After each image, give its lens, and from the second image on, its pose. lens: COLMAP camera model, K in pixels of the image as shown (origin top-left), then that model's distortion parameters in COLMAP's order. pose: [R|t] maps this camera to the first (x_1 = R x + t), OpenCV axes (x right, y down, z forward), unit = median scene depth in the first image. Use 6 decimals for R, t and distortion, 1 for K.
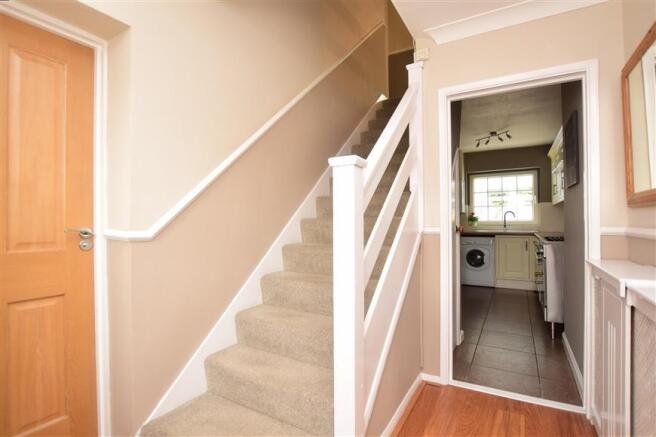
lens RADIAL K [[321.0, 0, 325.0], [0, 321.0, 220.8], [0, 0, 1]] dist [-0.019406, -0.000072]
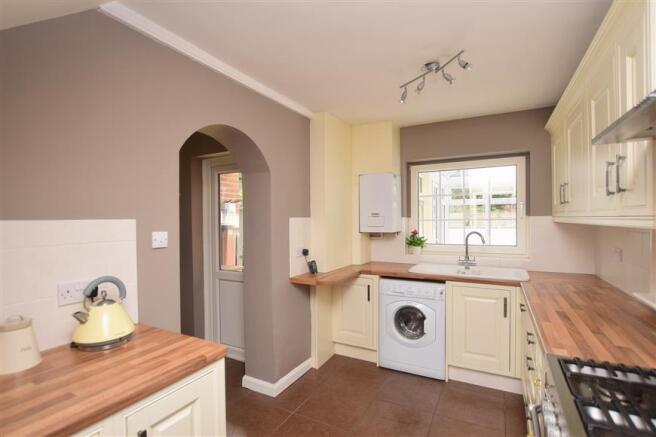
lens RADIAL K [[321.0, 0, 325.0], [0, 321.0, 220.8], [0, 0, 1]] dist [-0.019406, -0.000072]
pose [[0.998849, -0.005768, 0.047621, 0.312128], [0.005178, 0.999908, 0.012505, -0.057688], [-0.047689, -0.012244, 0.998787, 0.492387]]
